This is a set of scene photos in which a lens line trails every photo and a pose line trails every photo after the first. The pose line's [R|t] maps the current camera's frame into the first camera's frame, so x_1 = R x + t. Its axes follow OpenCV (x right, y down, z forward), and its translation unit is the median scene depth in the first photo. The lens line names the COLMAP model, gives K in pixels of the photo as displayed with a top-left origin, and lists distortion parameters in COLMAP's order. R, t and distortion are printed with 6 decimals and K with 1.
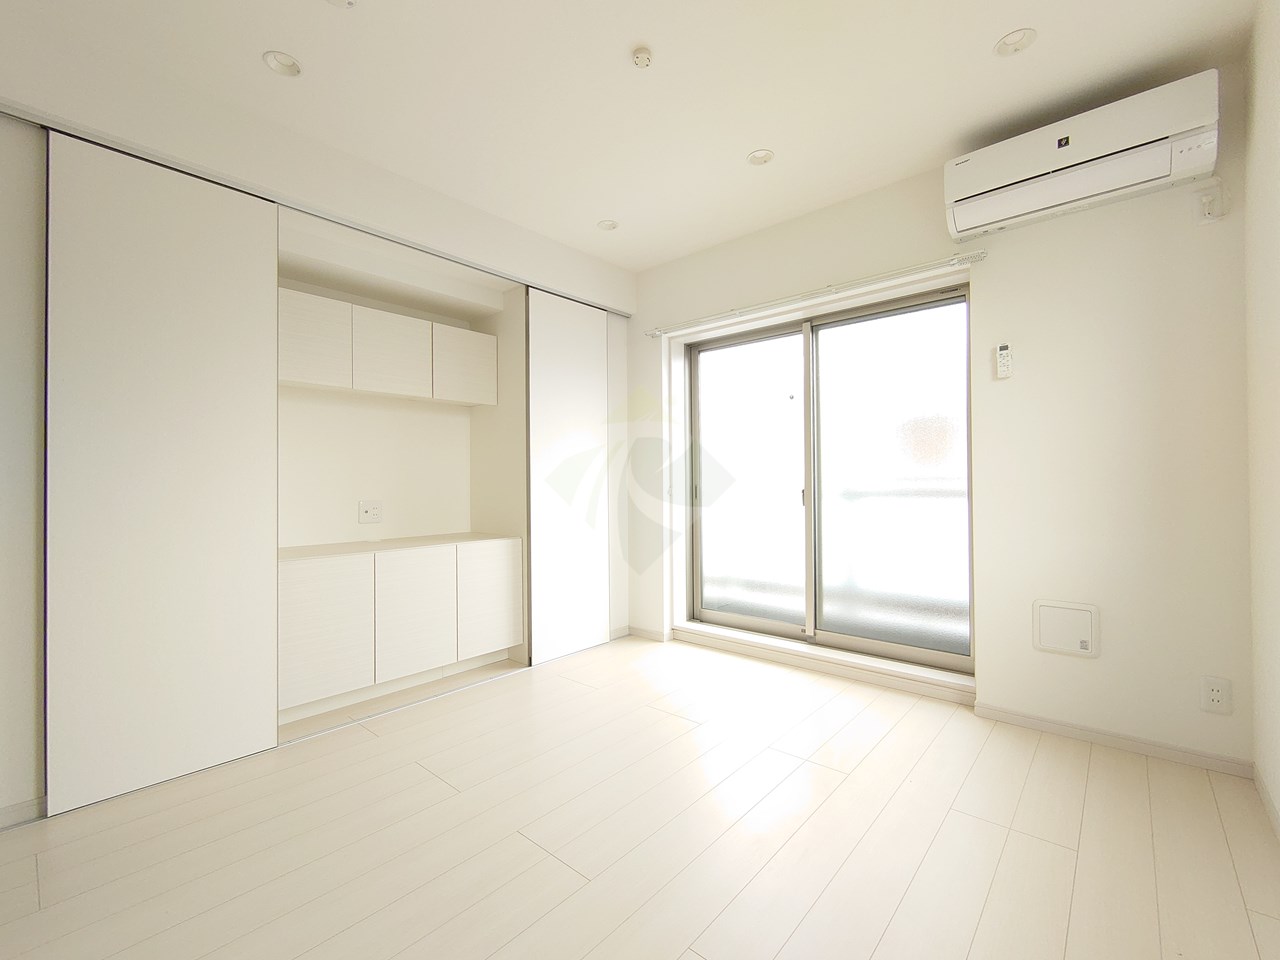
lens RADIAL K [[549.3, 0, 638.2], [0, 549.3, 482.2], [0, 0, 1]] dist [-0.002061, -0.000680]
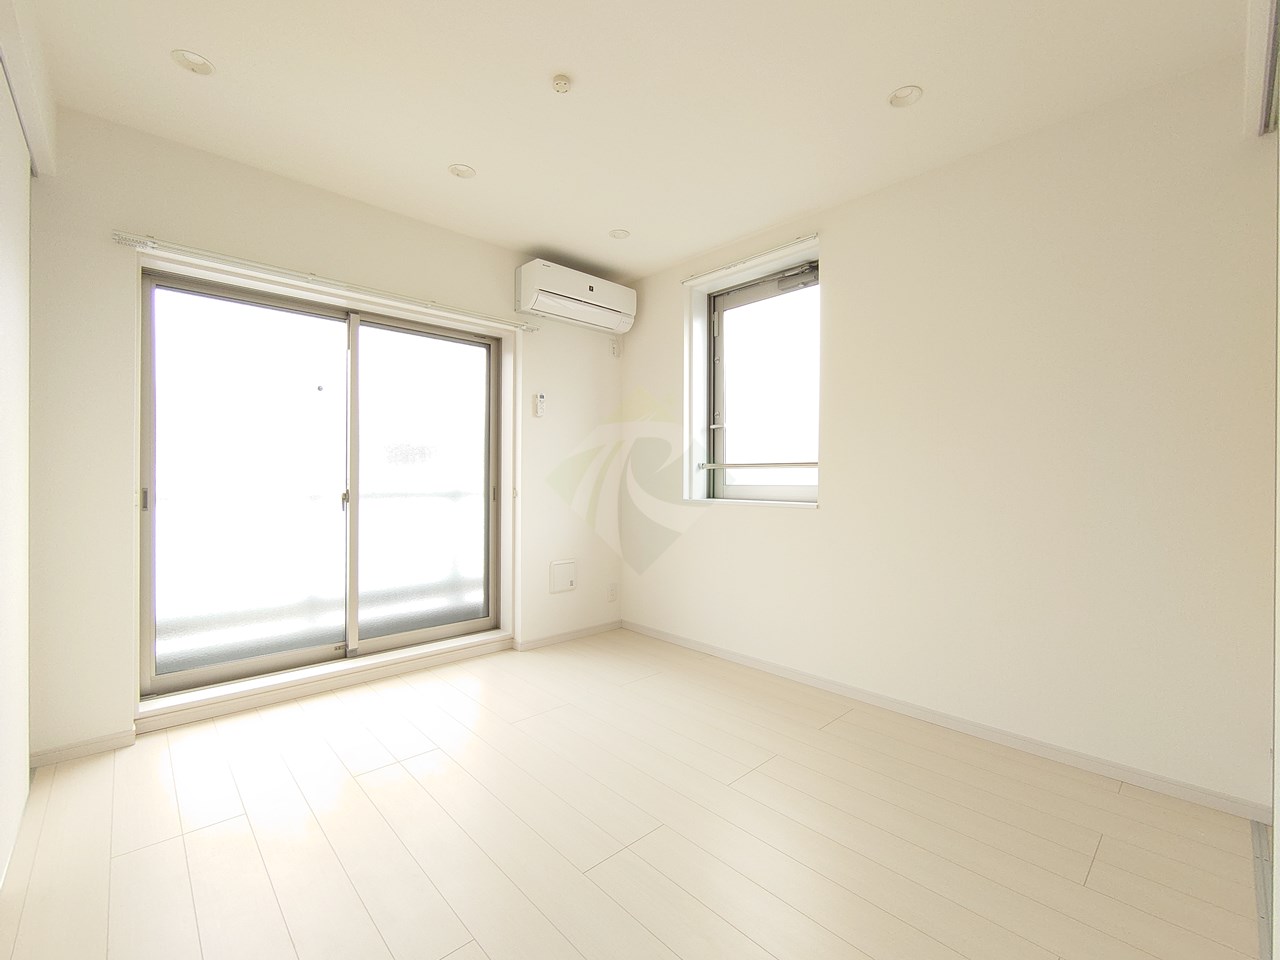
lens RADIAL K [[549.3, 0, 637.8], [0, 549.3, 482.1], [0, 0, 1]] dist [-0.002061, -0.000680]
pose [[0.100915, -0.000815, 0.994895, -0.665997], [-0.012018, 0.999926, 0.002038, -0.015981], [-0.994822, -0.012163, 0.100897, 0.494149]]
